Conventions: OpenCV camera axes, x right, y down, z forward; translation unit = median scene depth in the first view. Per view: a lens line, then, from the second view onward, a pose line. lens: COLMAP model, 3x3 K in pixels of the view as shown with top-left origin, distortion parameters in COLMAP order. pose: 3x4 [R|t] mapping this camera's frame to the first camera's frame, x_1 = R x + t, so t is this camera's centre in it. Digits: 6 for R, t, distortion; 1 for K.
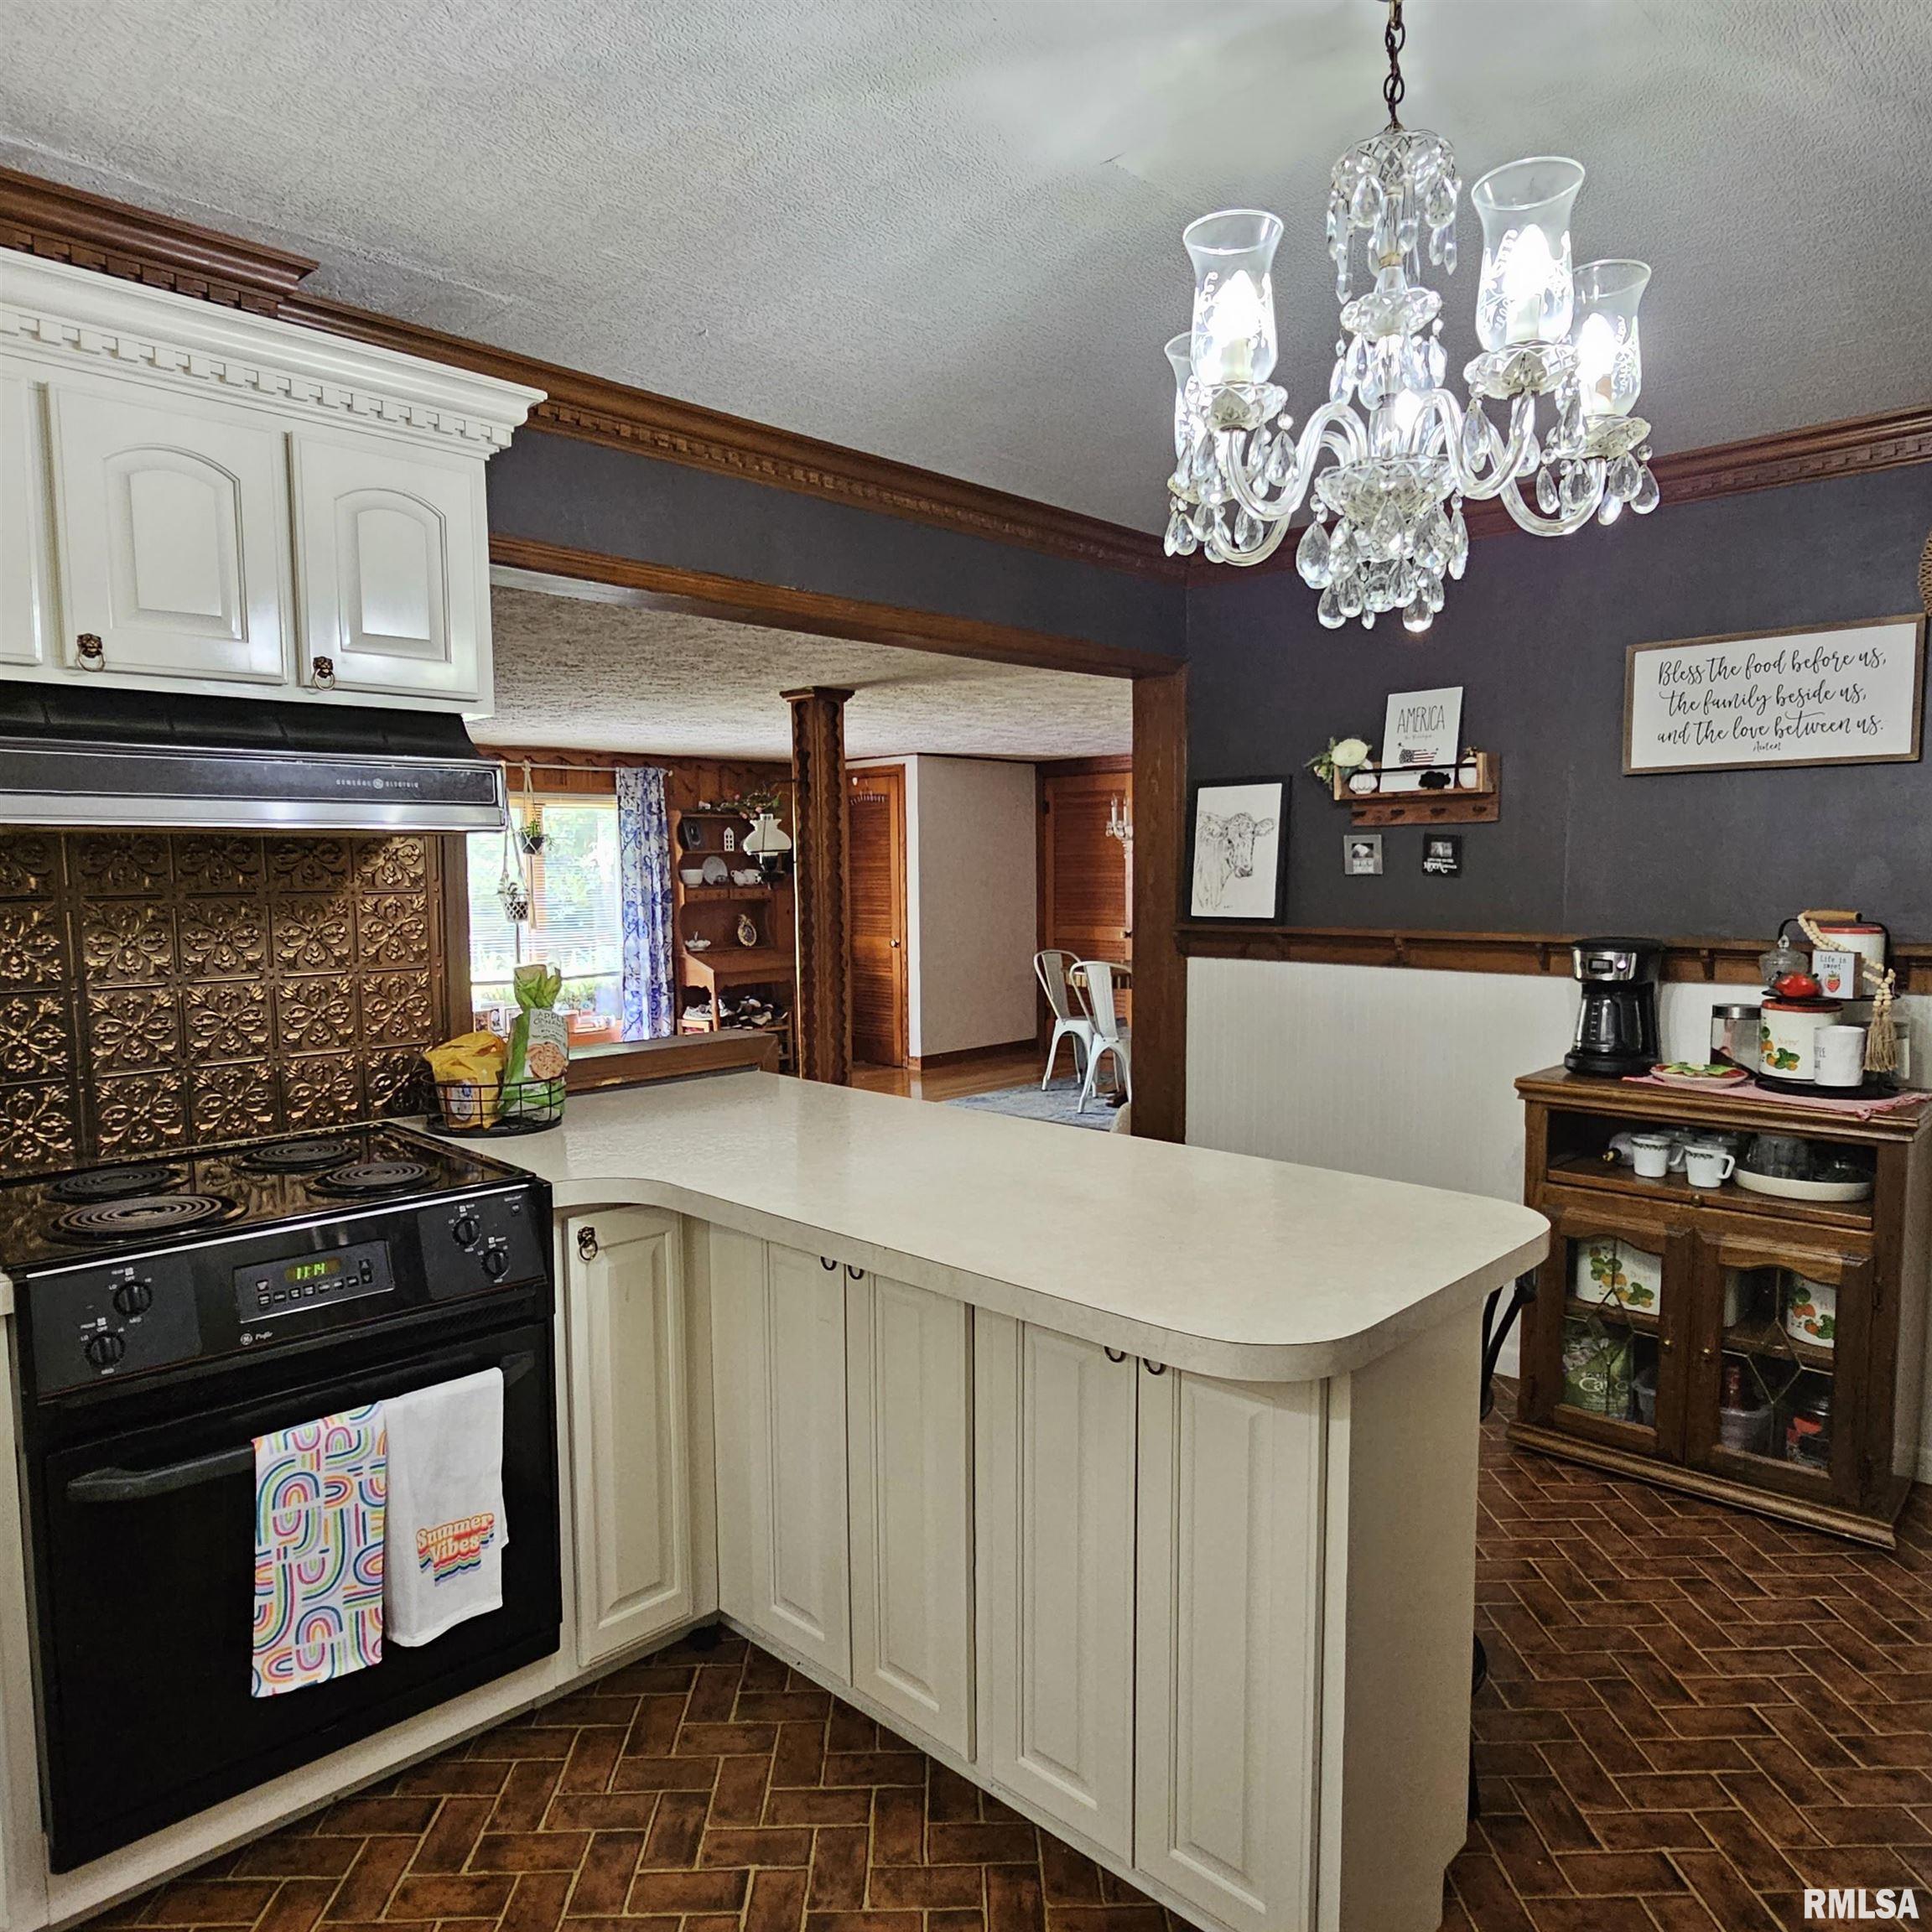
lens RADIAL K [[1342.0, 0, 966.4], [0, 1342.0, 982.0], [0, 0, 1]] dist [0.003878, 0.009266]
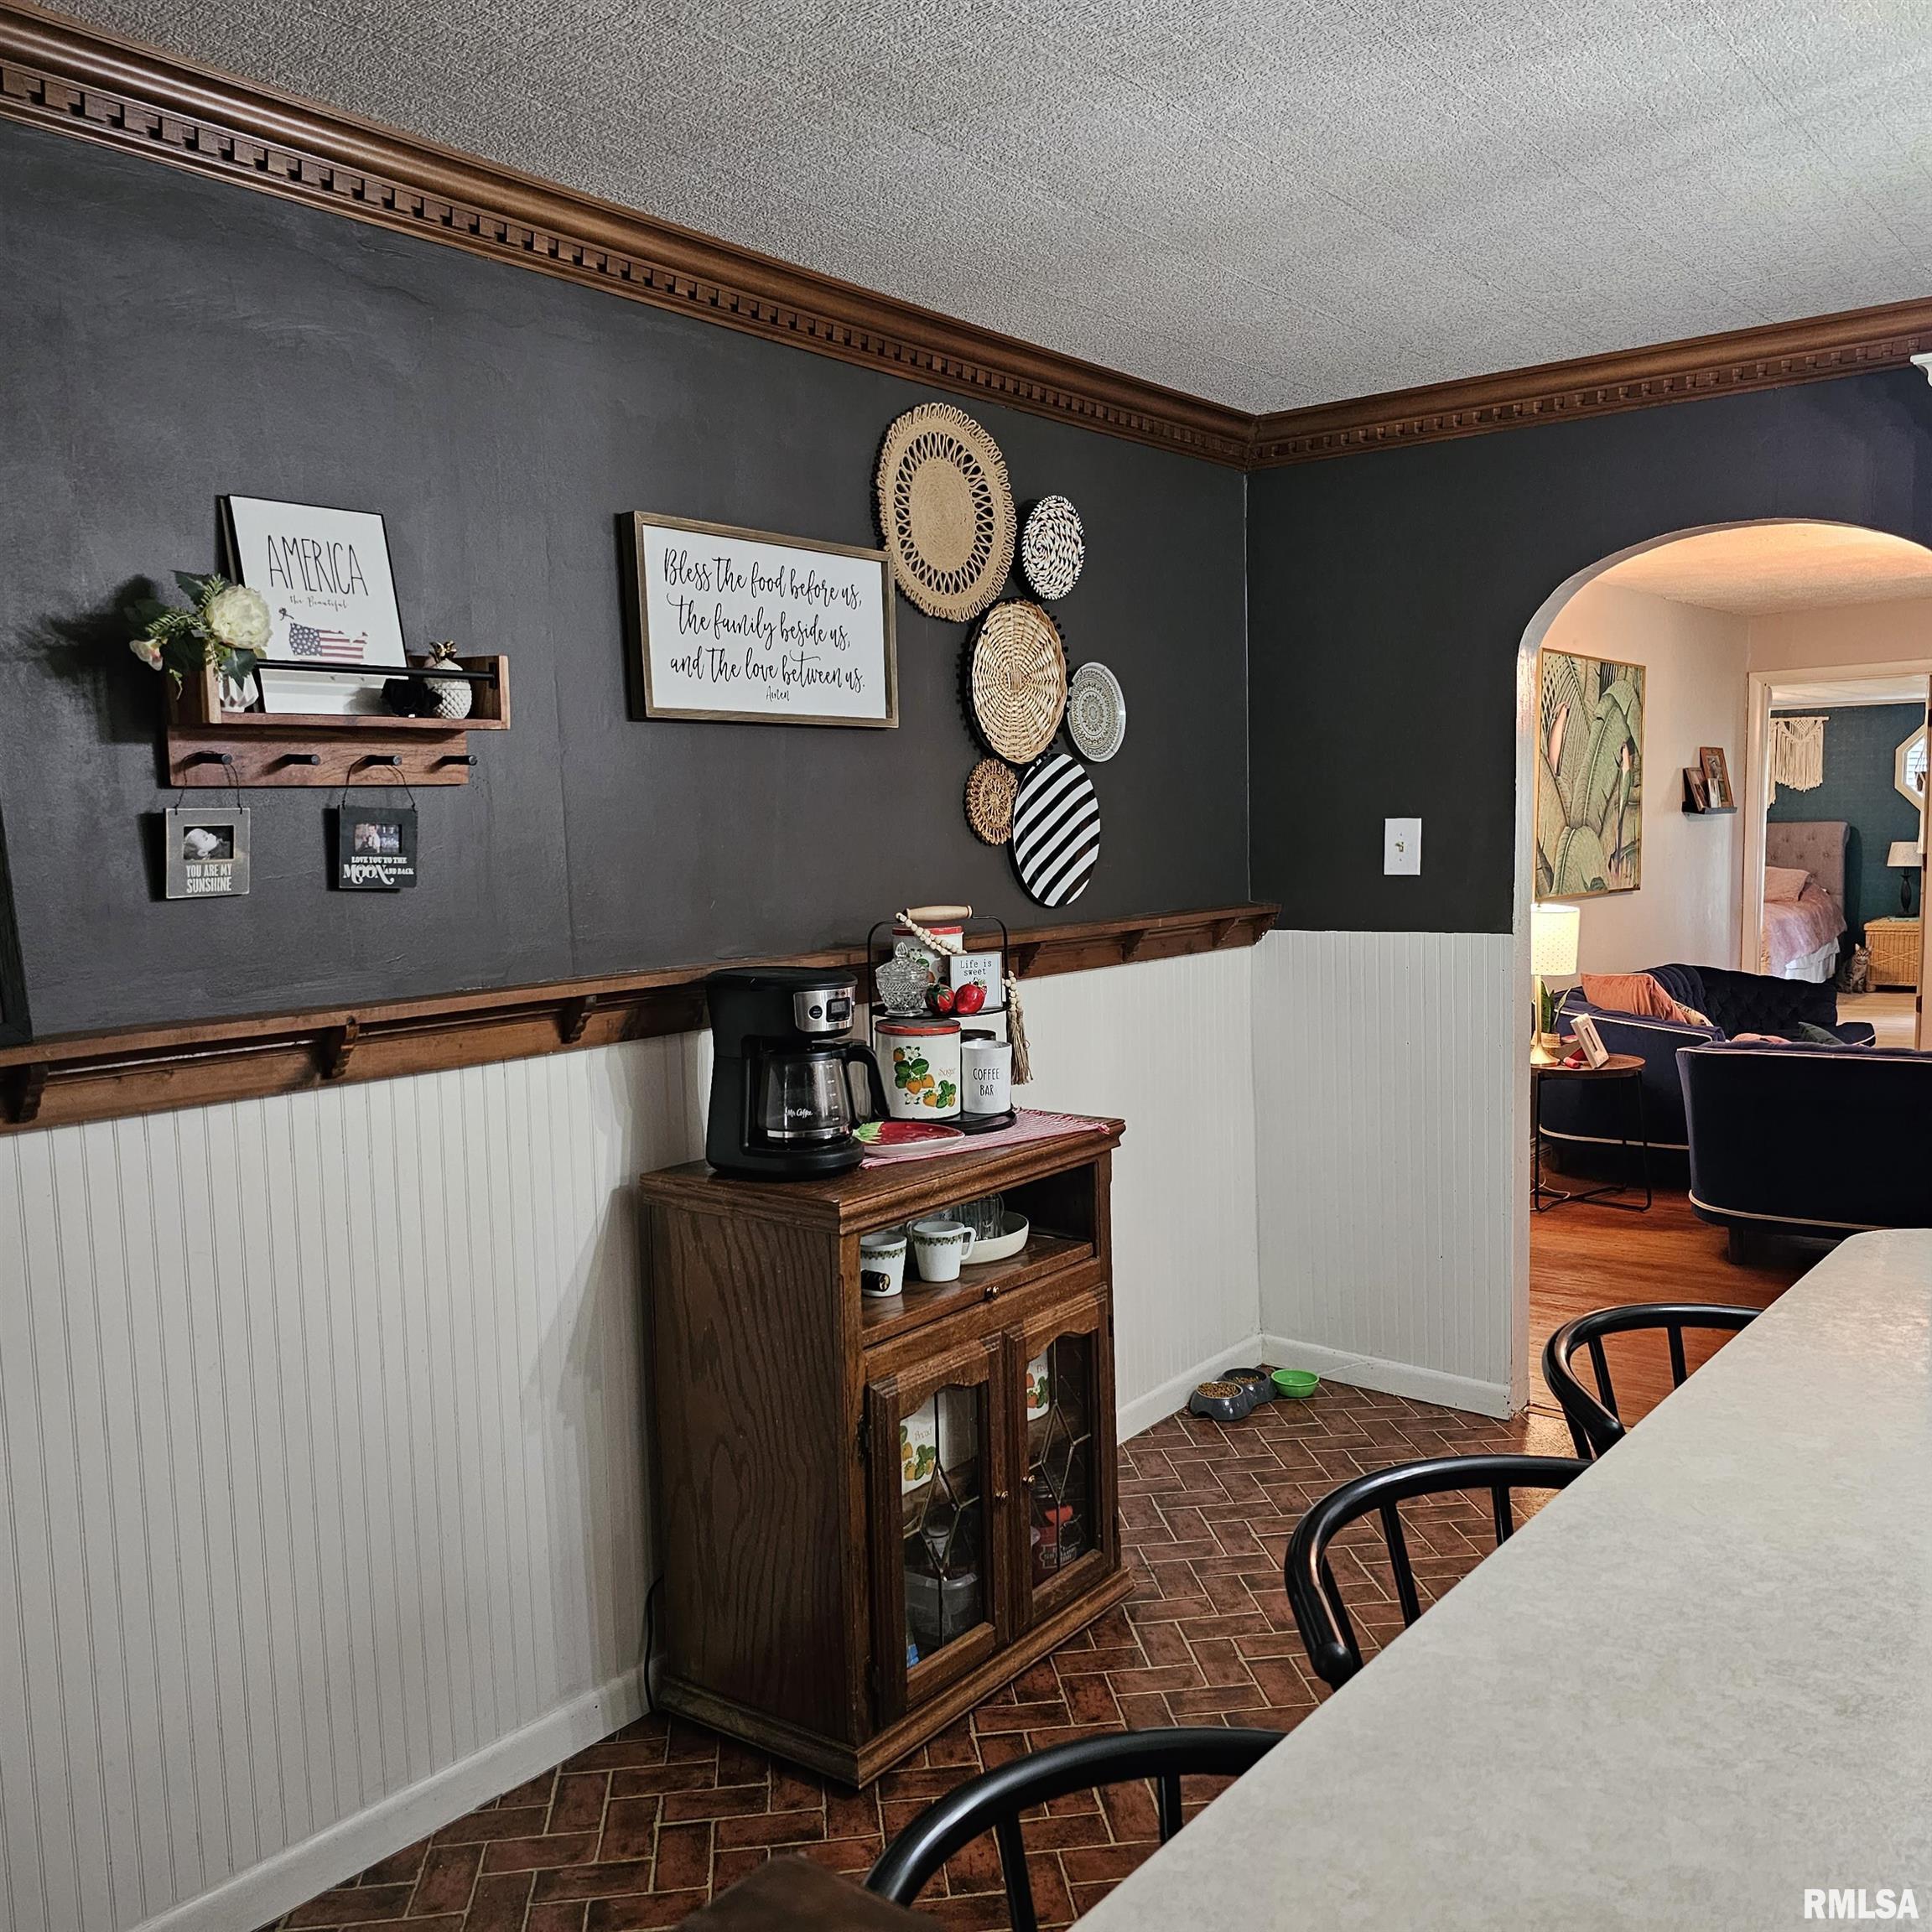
lens RADIAL K [[1705.2, 0, 975.2], [0, 1705.2, 986.2], [0, 0, 1]] dist [0.090683, -0.043012]
pose [[-0.102047, -0.094418, 0.990289, -0.350785], [0.108250, 0.988520, 0.105404, -0.099917], [-0.988872, 0.117955, -0.090654, 0.961596]]
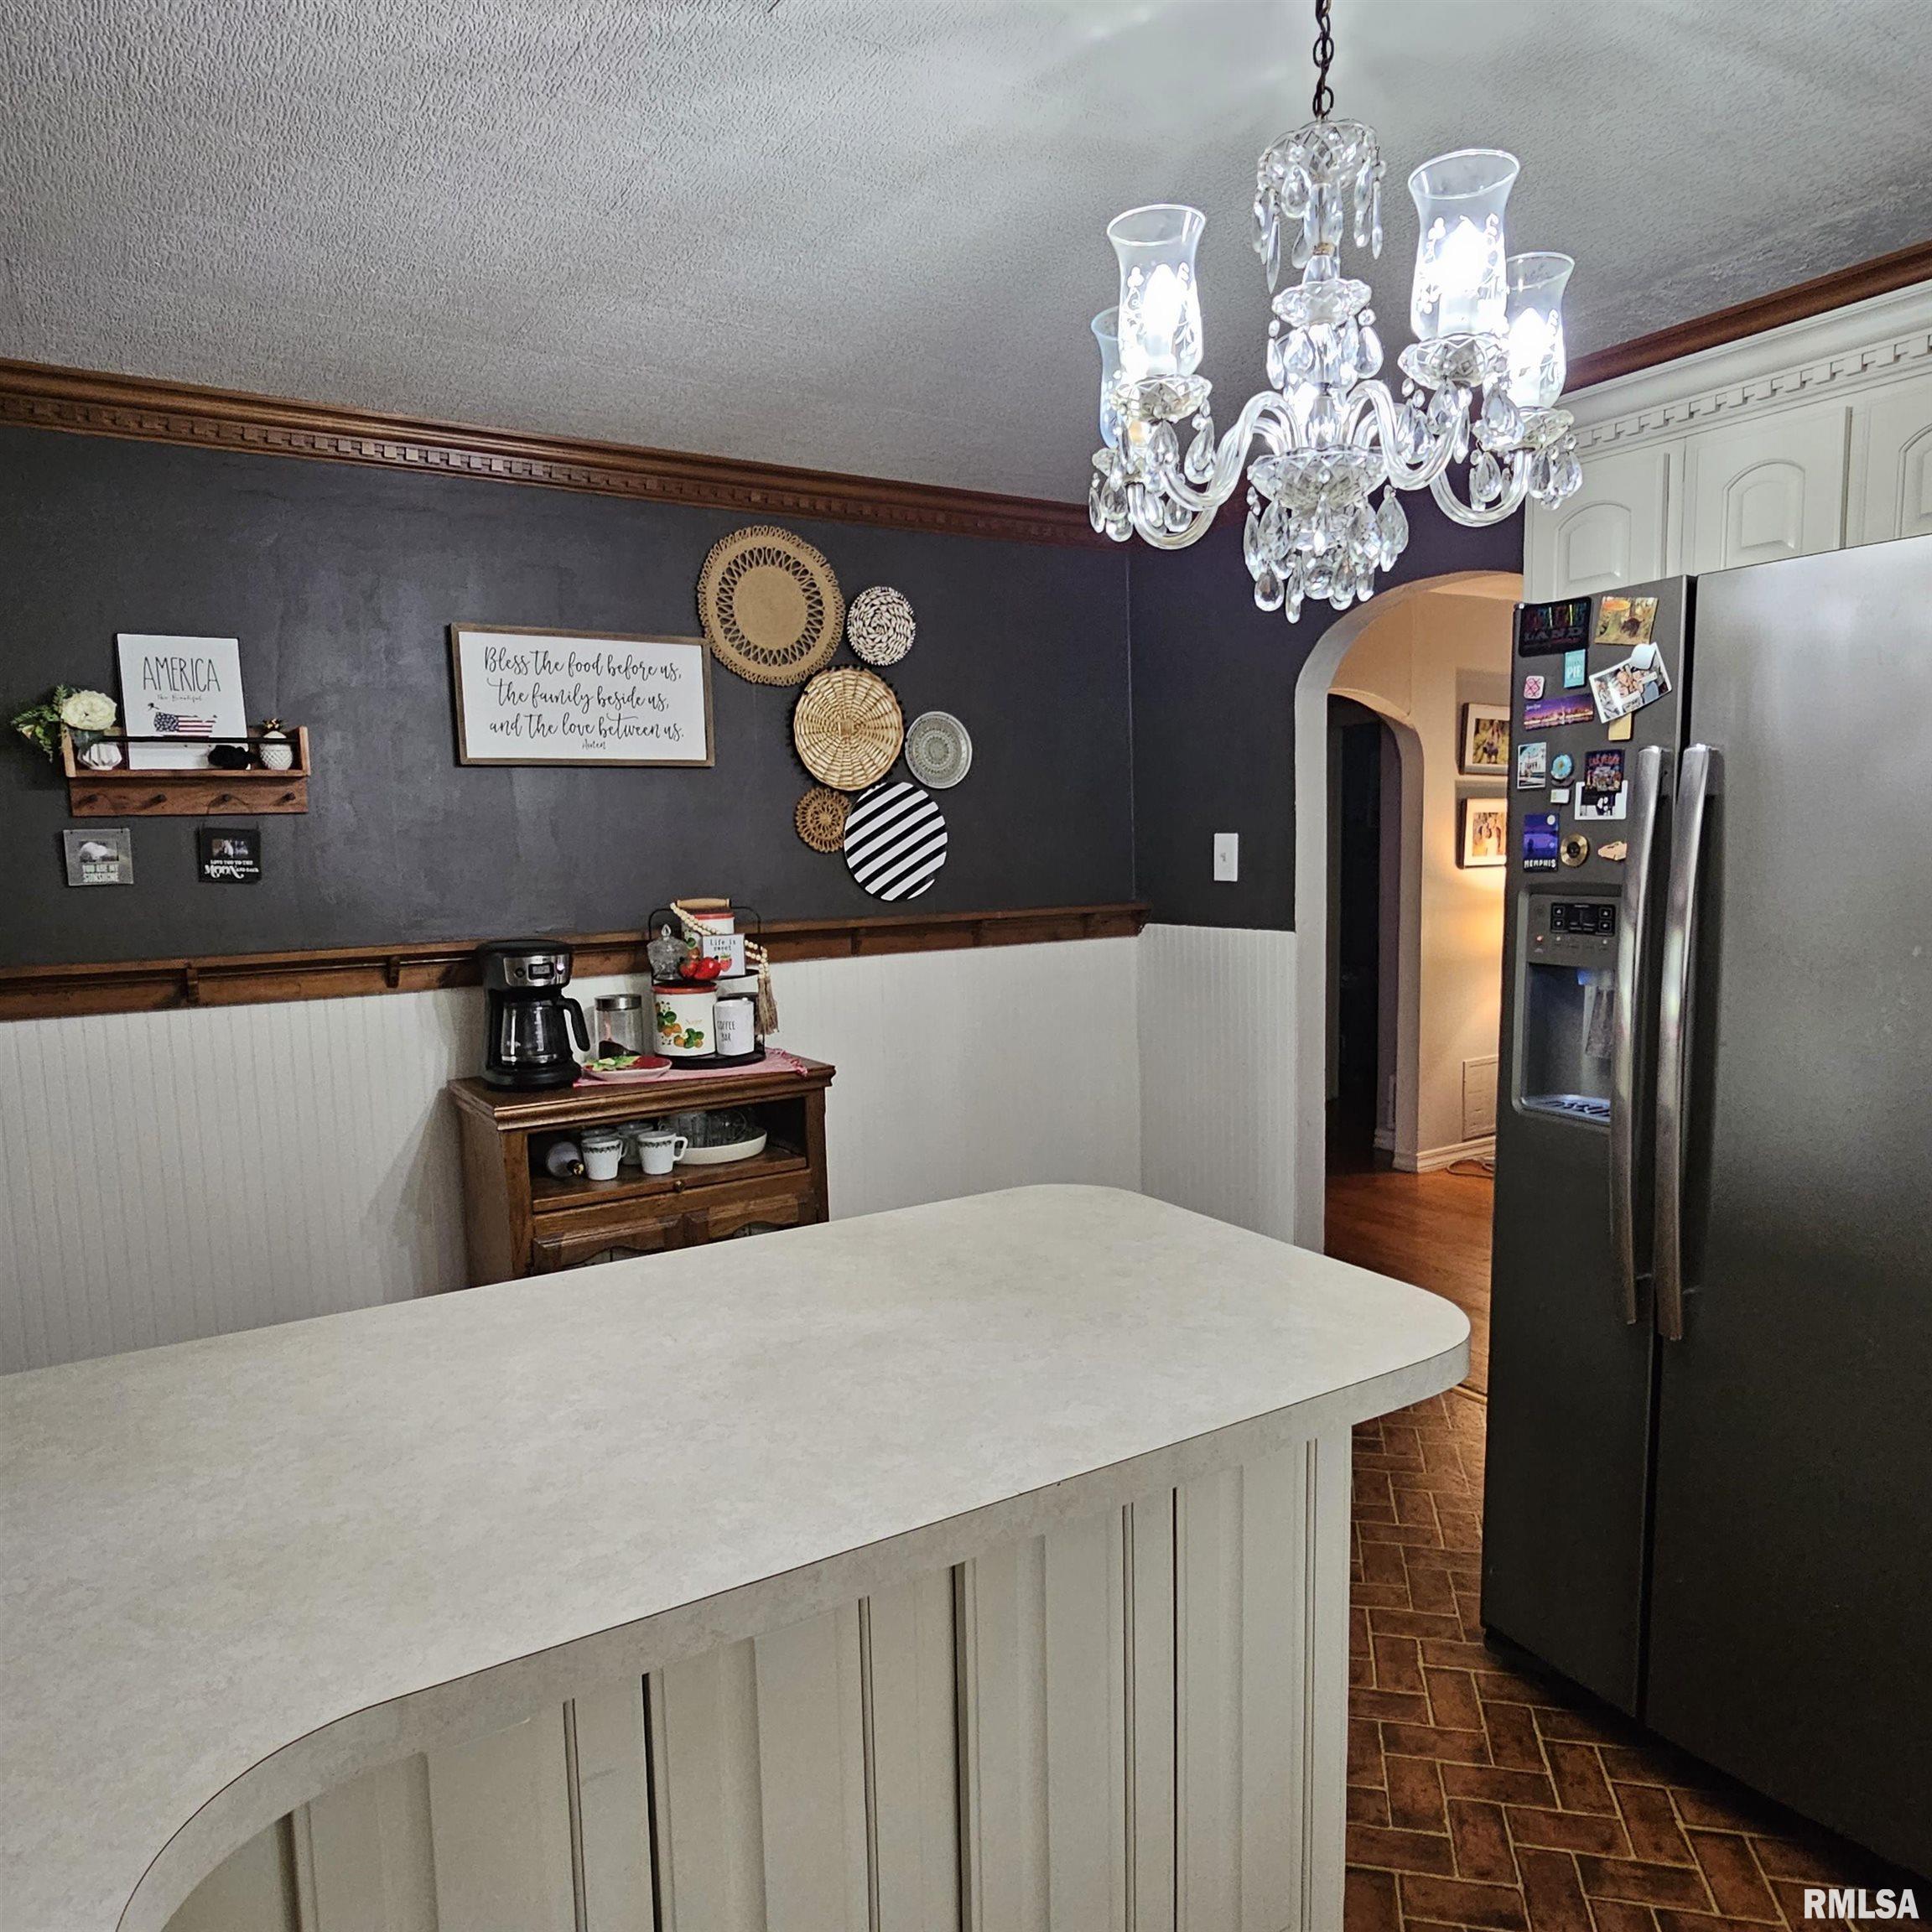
lens RADIAL K [[1342.0, 0, 974.3], [0, 1342.0, 967.7], [0, 0, 1]] dist [0.003878, 0.009266]
pose [[0.239084, -0.102250, 0.965600, -0.335385], [0.102152, 0.991570, 0.079707, -0.055527], [-0.965611, 0.079581, 0.247514, 0.460007]]
